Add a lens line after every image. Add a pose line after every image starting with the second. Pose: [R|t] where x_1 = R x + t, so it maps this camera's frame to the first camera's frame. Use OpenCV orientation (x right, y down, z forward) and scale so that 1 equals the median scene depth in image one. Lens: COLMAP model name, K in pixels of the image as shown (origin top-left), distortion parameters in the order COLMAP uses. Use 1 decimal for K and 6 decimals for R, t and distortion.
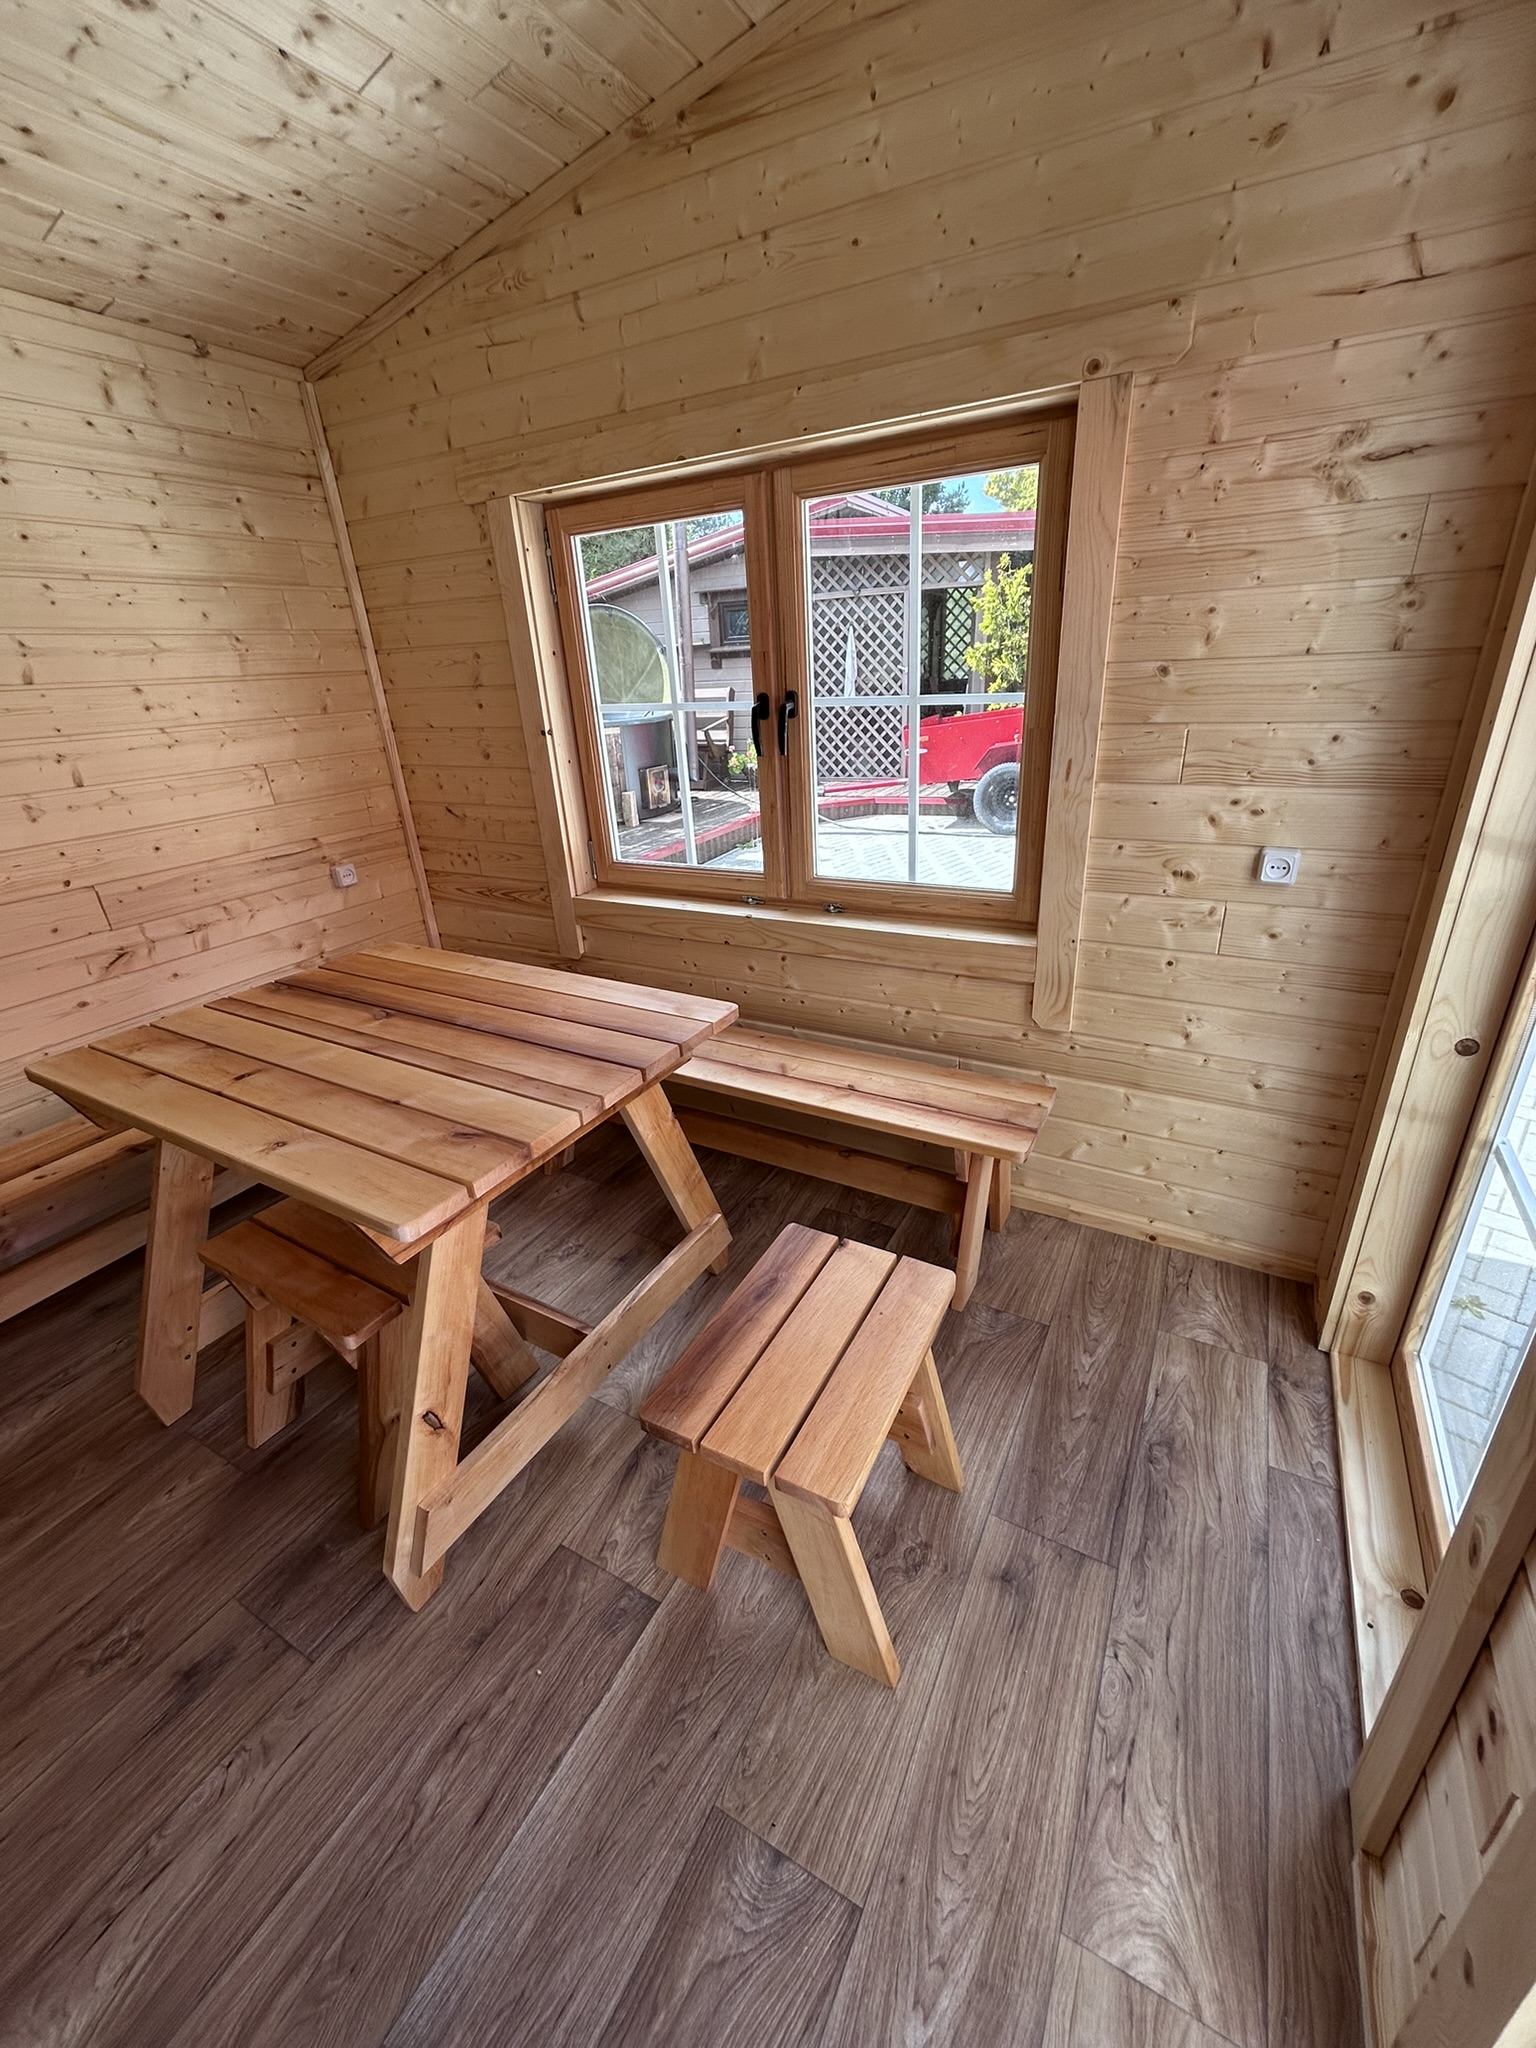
lens RADIAL K [[827.9, 0, 771.0], [0, 827.9, 1021.9], [0, 0, 1]] dist [-0.002283, 0.001590]
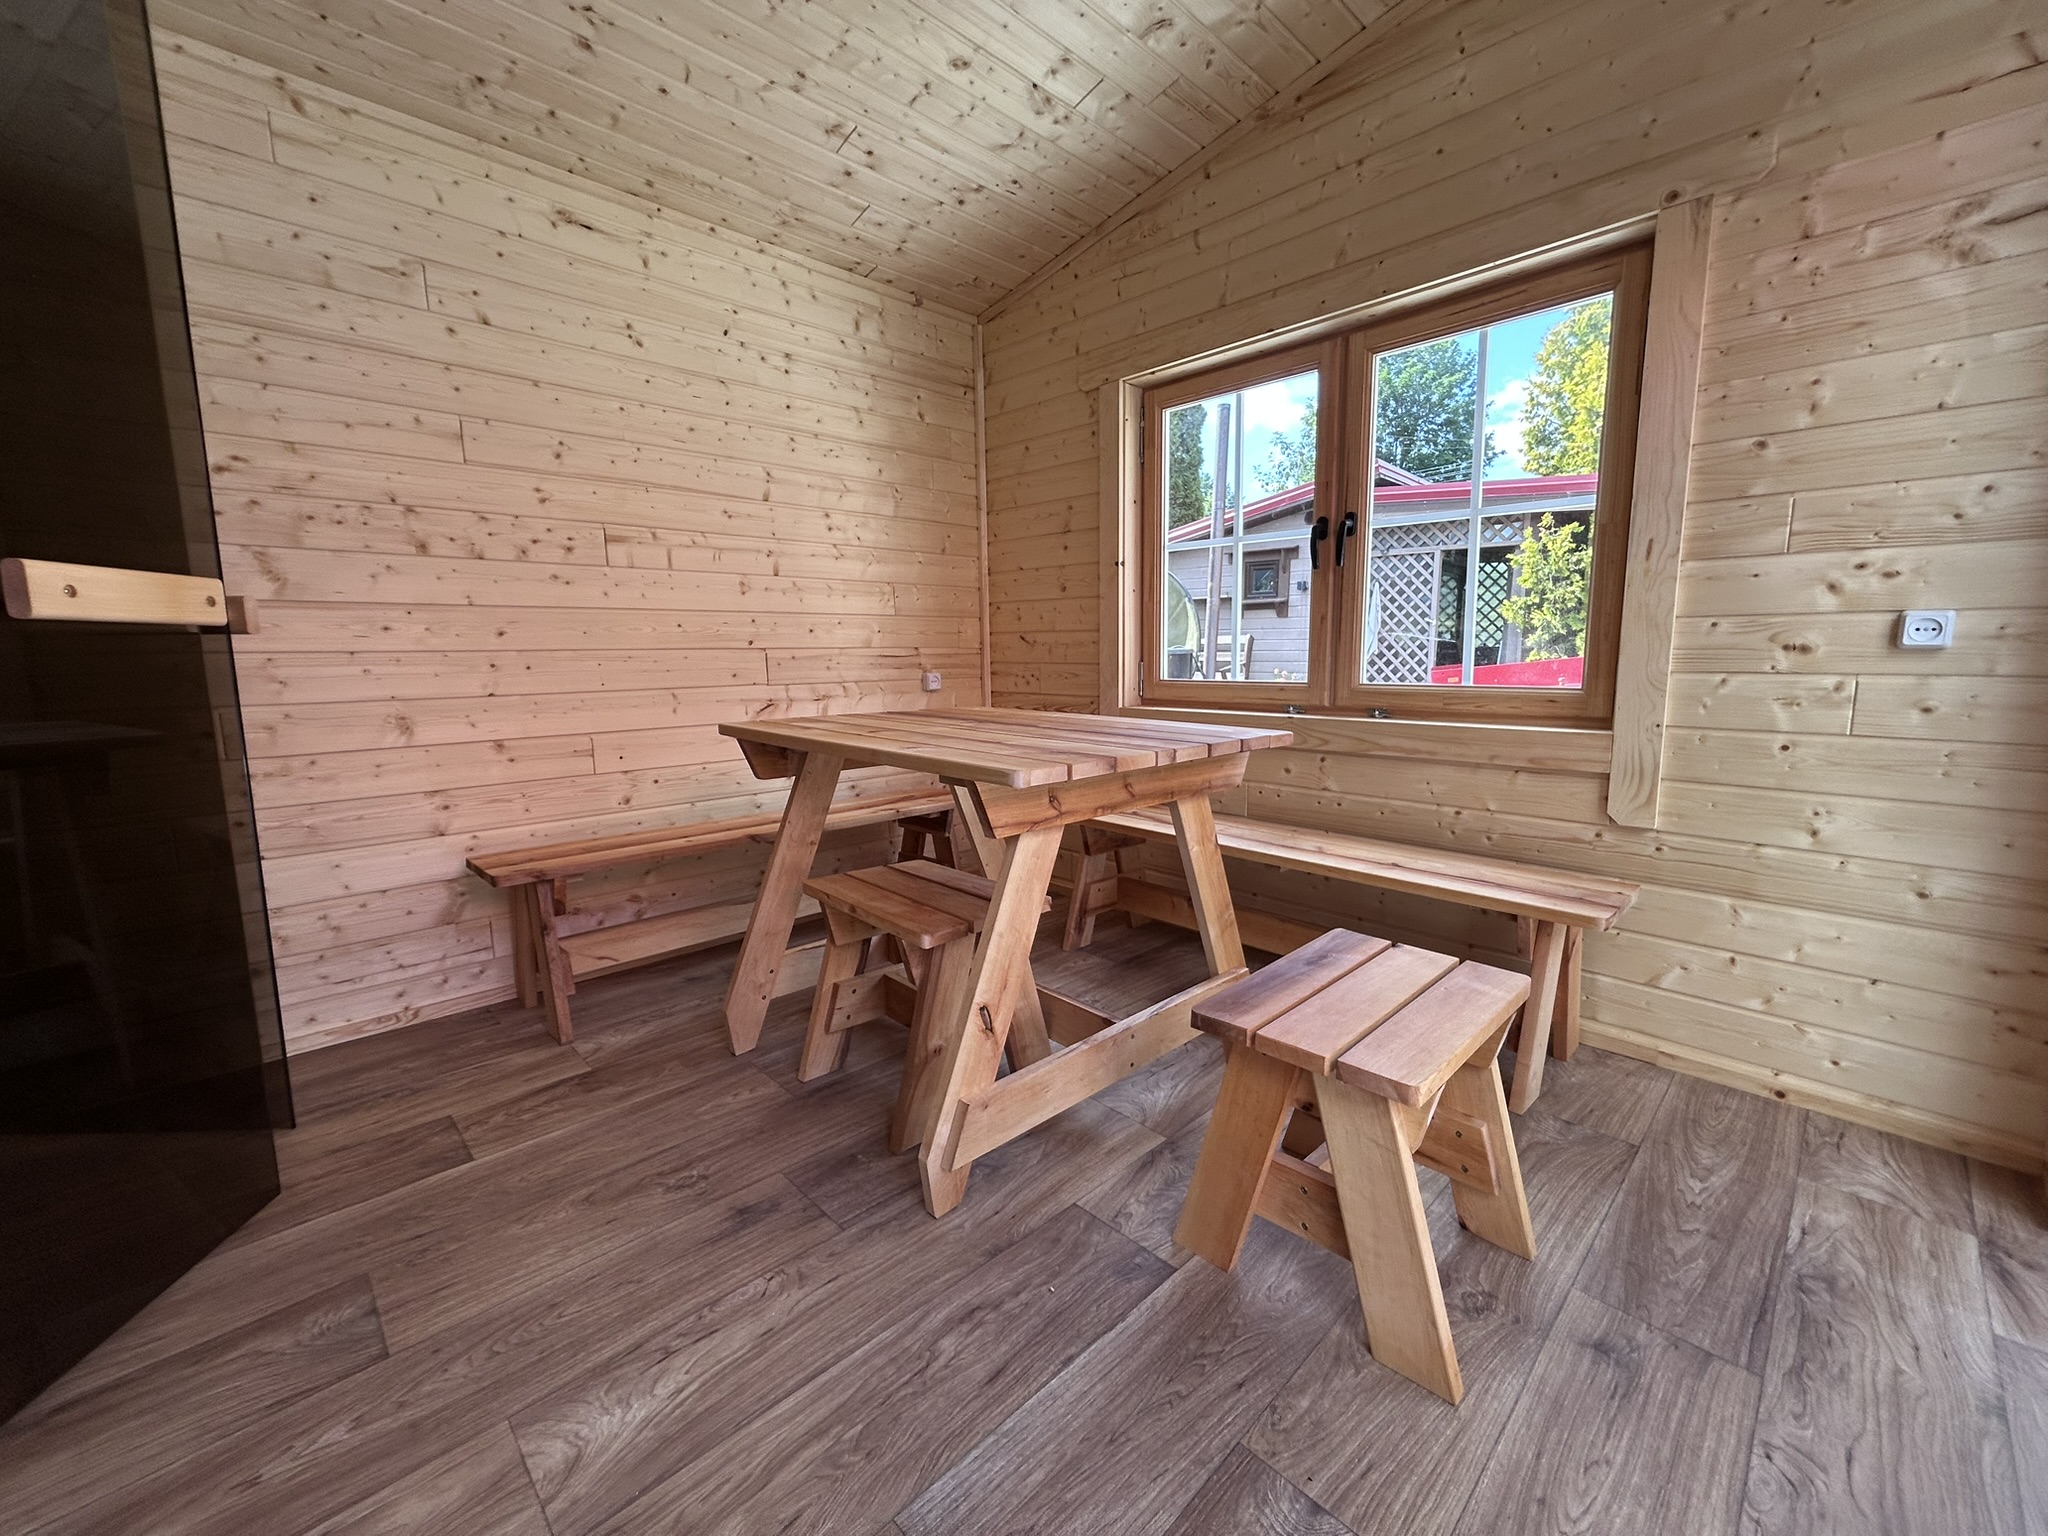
lens RADIAL K [[827.9, 0, 1022.0], [0, 827.9, 764.7], [0, 0, 1]] dist [-0.002283, 0.001590]
pose [[0.954350, 0.081358, -0.287397, -0.057991], [-0.153575, 0.958919, -0.238514, 0.297270], [0.256186, 0.271763, 0.927639, -0.056817]]
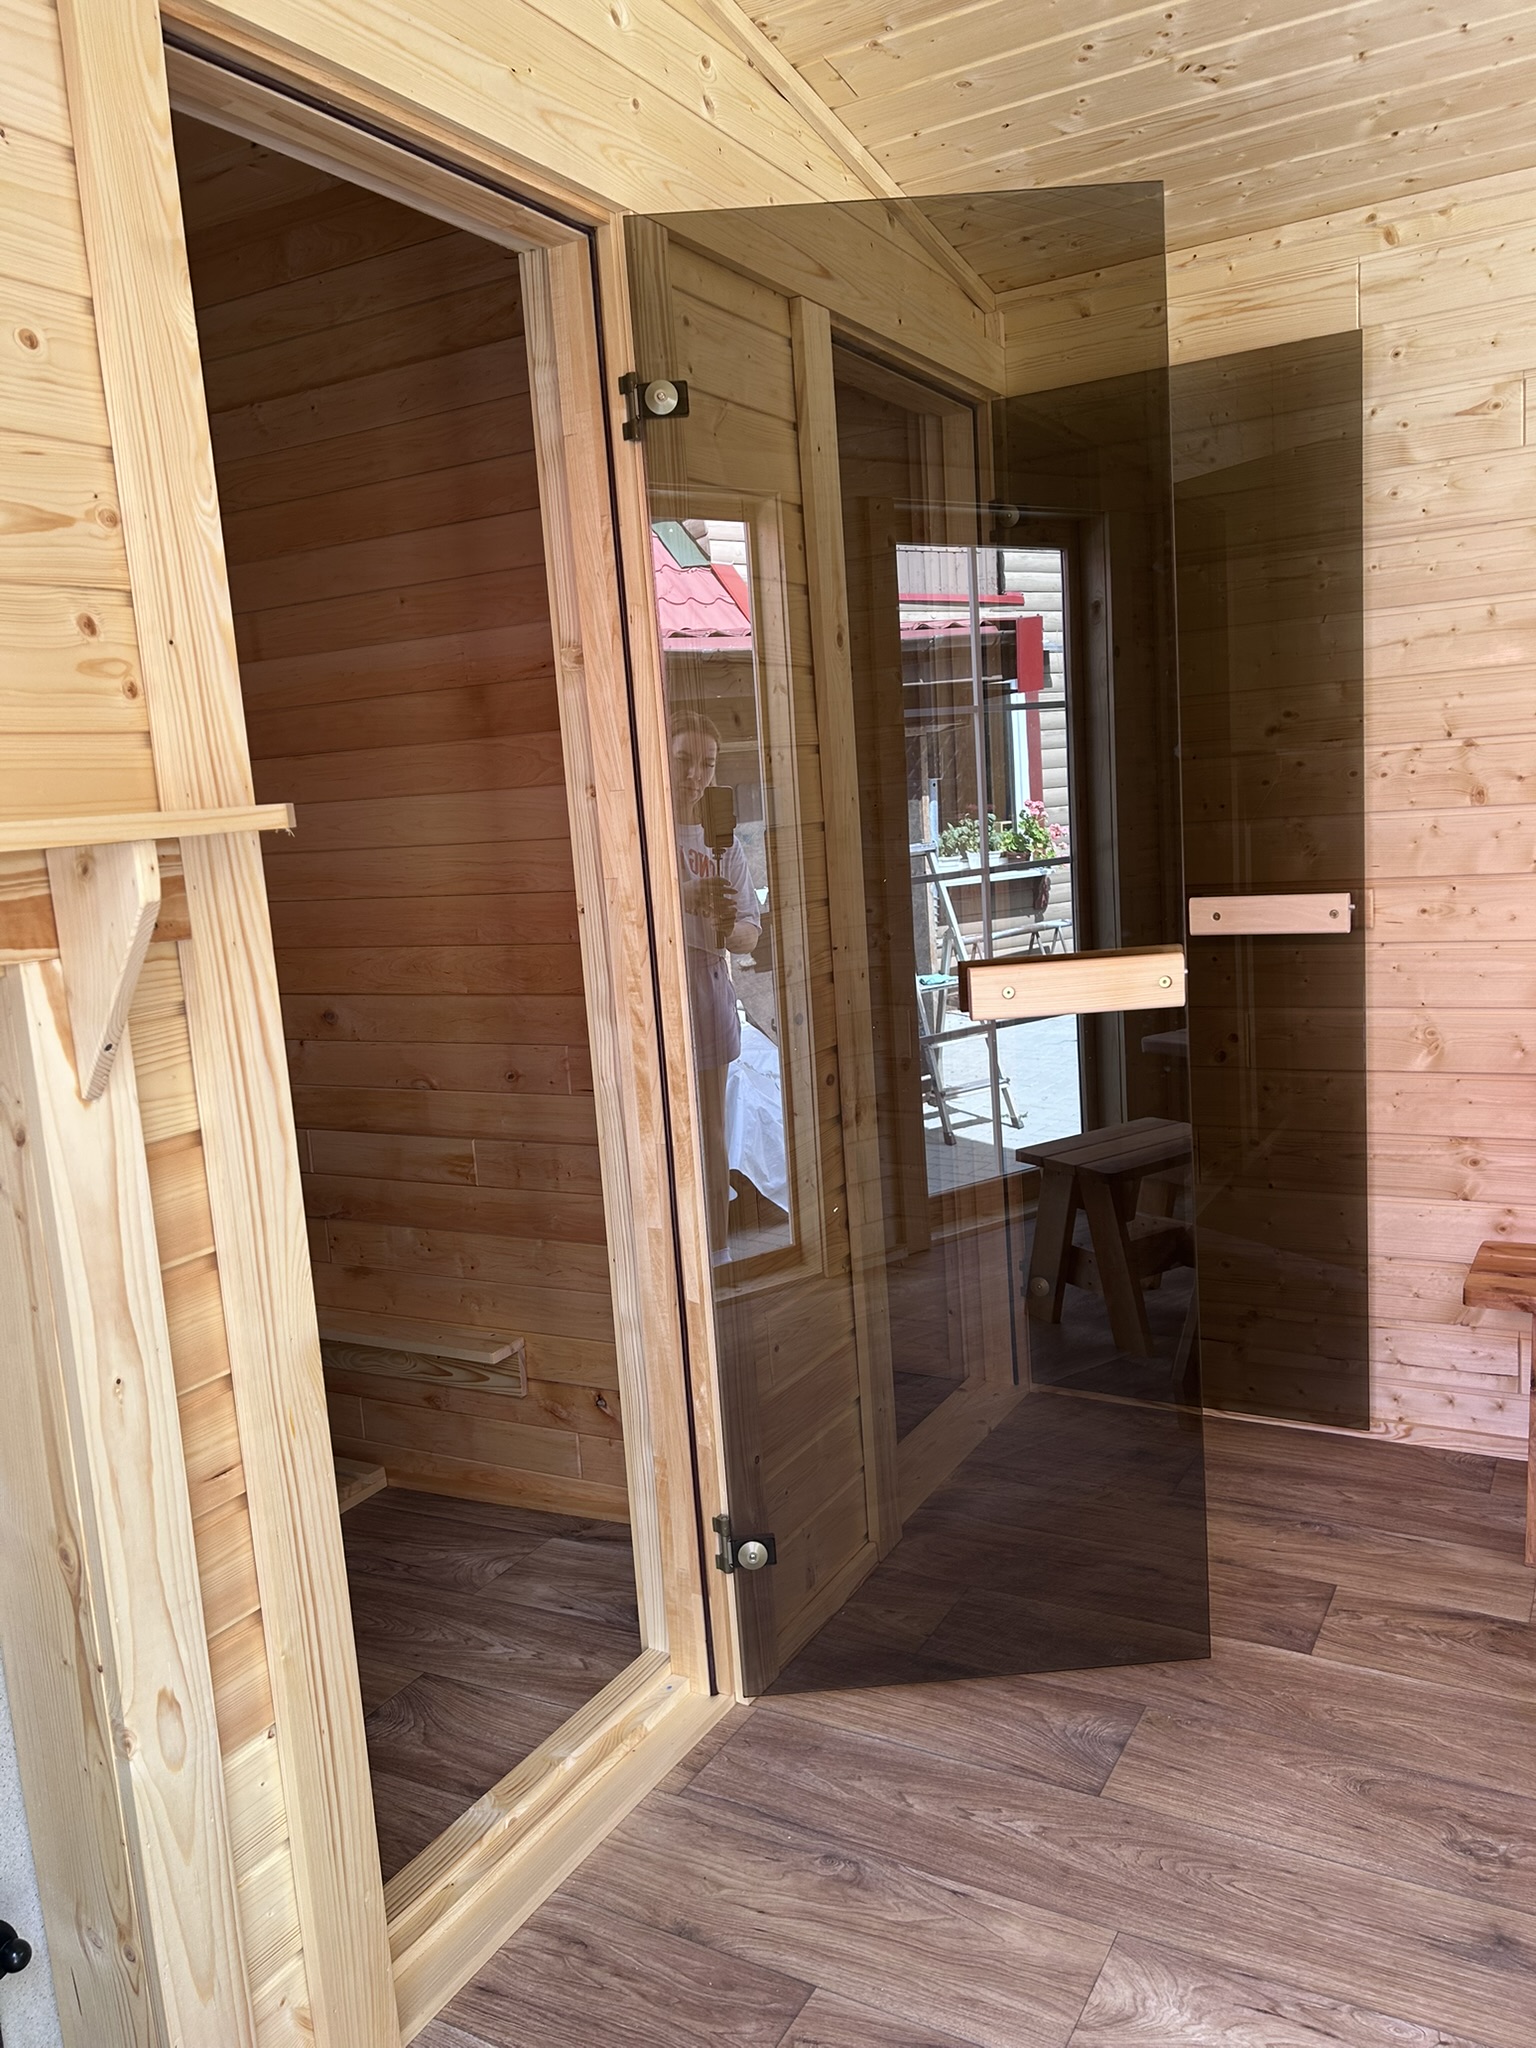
lens RADIAL K [[1540.4, 0, 764.3], [0, 1540.4, 1026.7], [0, 0, 1]] dist [0.059080, -0.069283]
pose [[-0.014674, 0.200197, -0.979646, 0.318827], [-0.335718, 0.921890, 0.193423, 0.014127], [0.941848, 0.331723, 0.053682, 0.052485]]
